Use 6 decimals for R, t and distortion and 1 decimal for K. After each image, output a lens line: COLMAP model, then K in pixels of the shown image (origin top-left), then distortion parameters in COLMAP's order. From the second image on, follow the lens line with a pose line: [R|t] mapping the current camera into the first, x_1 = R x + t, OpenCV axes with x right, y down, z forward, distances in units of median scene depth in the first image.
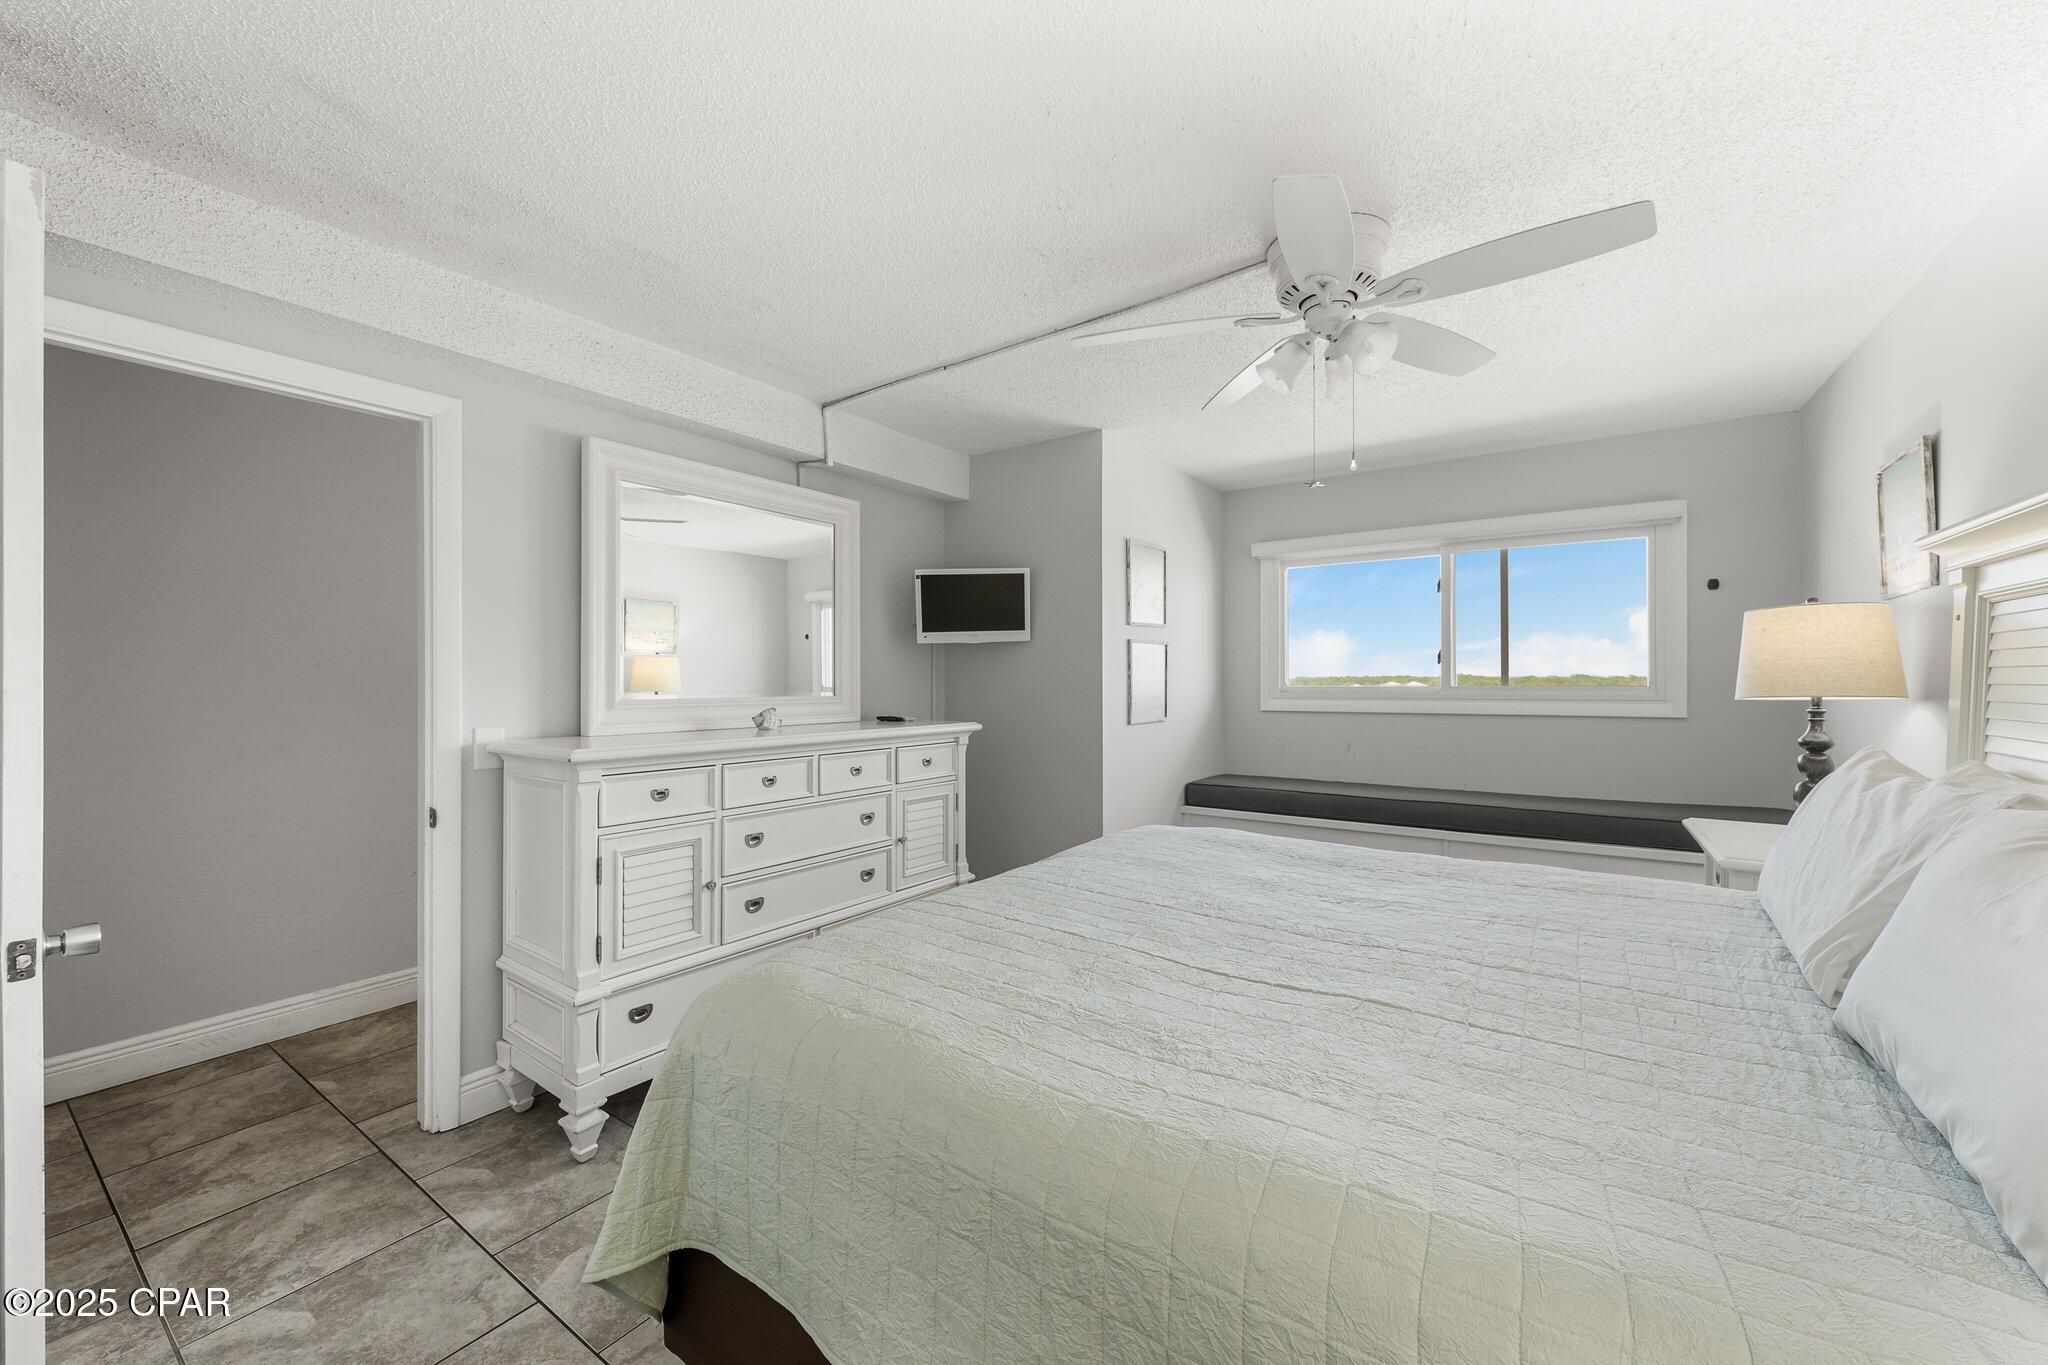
lens RADIAL K [[790.8, 0, 1013.9], [0, 790.8, 679.5], [0, 0, 1]] dist [-0.002414, -0.000092]
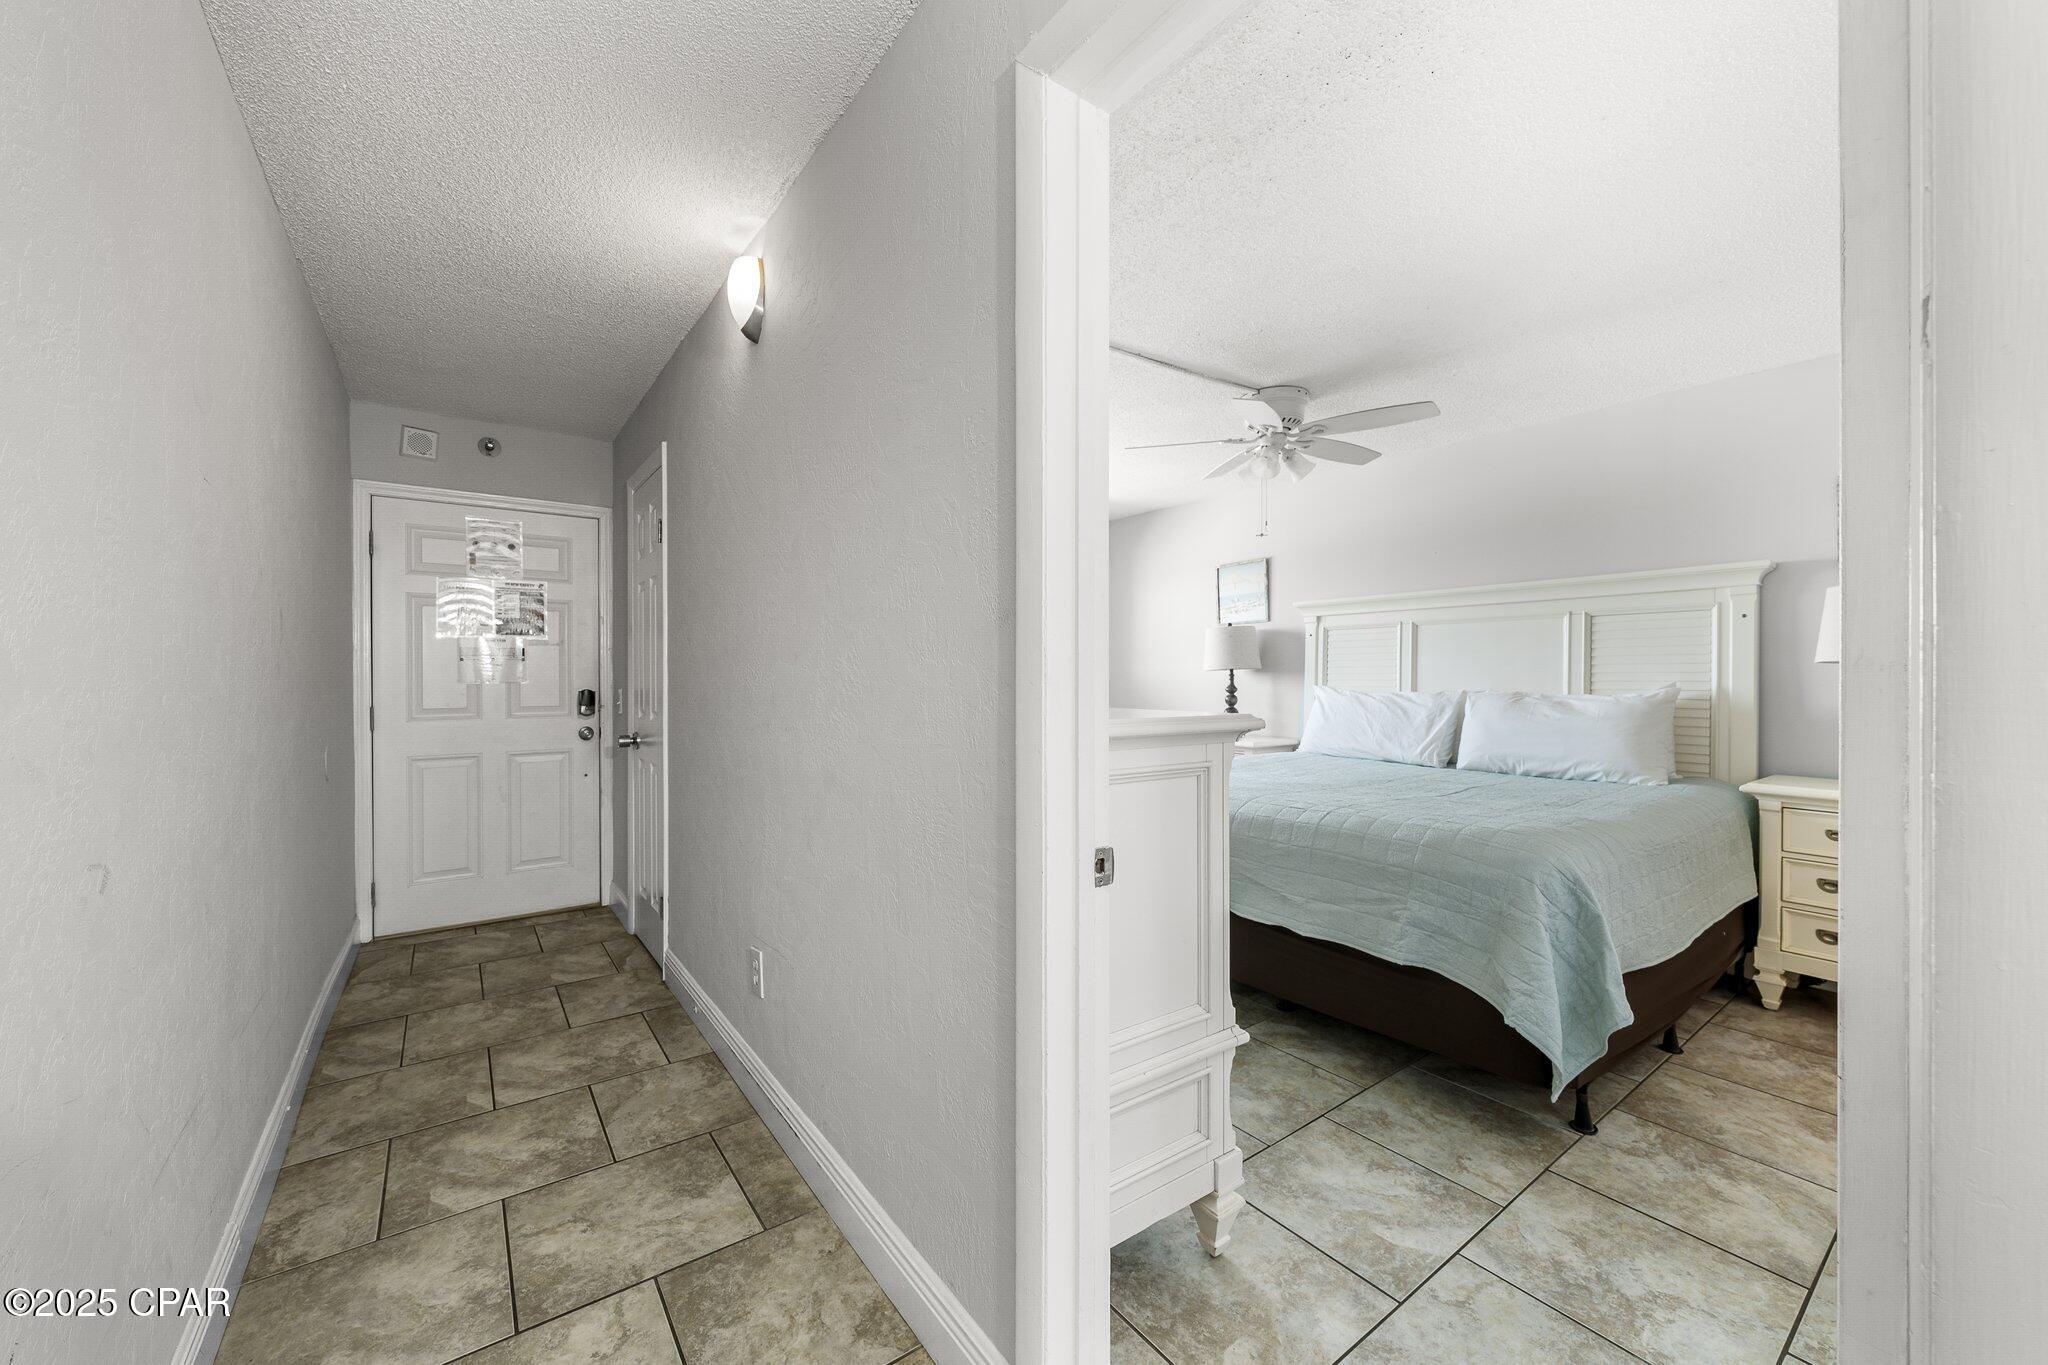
lens RADIAL K [[790.8, 0, 1024.9], [0, 790.8, 676.0], [0, 0, 1]] dist [-0.002414, -0.000092]
pose [[0.321003, -0.000411, 0.947078, -1.479207], [0.004296, 0.999990, -0.001022, 0.054071], [-0.947068, 0.004397, 0.321002, 1.029670]]
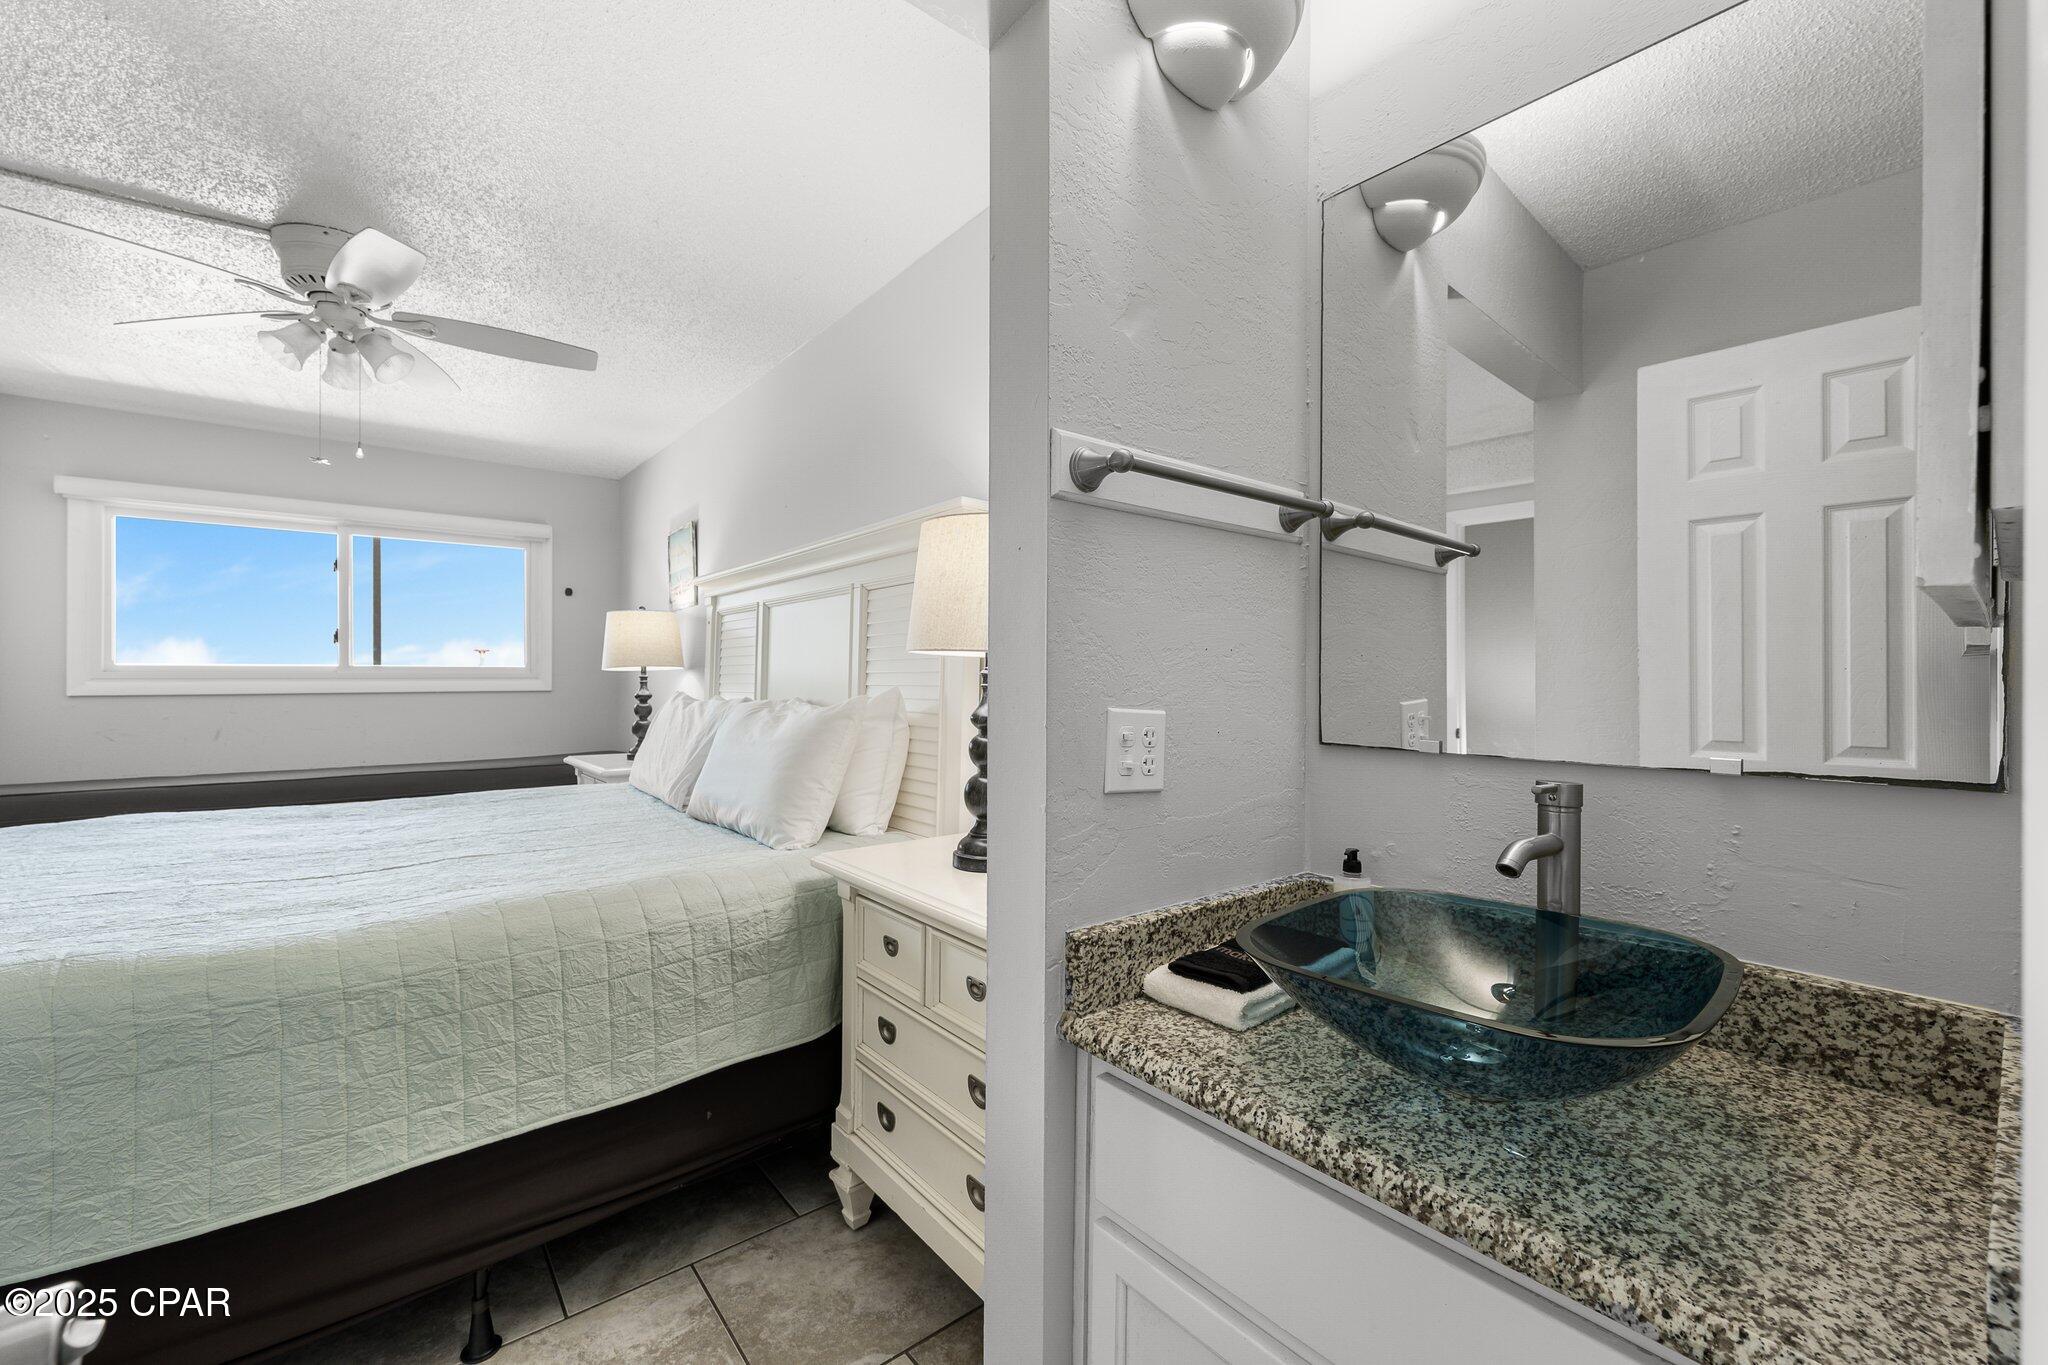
lens RADIAL K [[790.8, 0, 1016.4], [0, 790.8, 676.2], [0, 0, 1]] dist [-0.002414, -0.000092]
pose [[0.273452, 0.002432, 0.961883, -0.407026], [-0.000999, 0.999997, -0.002244, 0.051305], [-0.961885, -0.000348, 0.273453, -0.219464]]
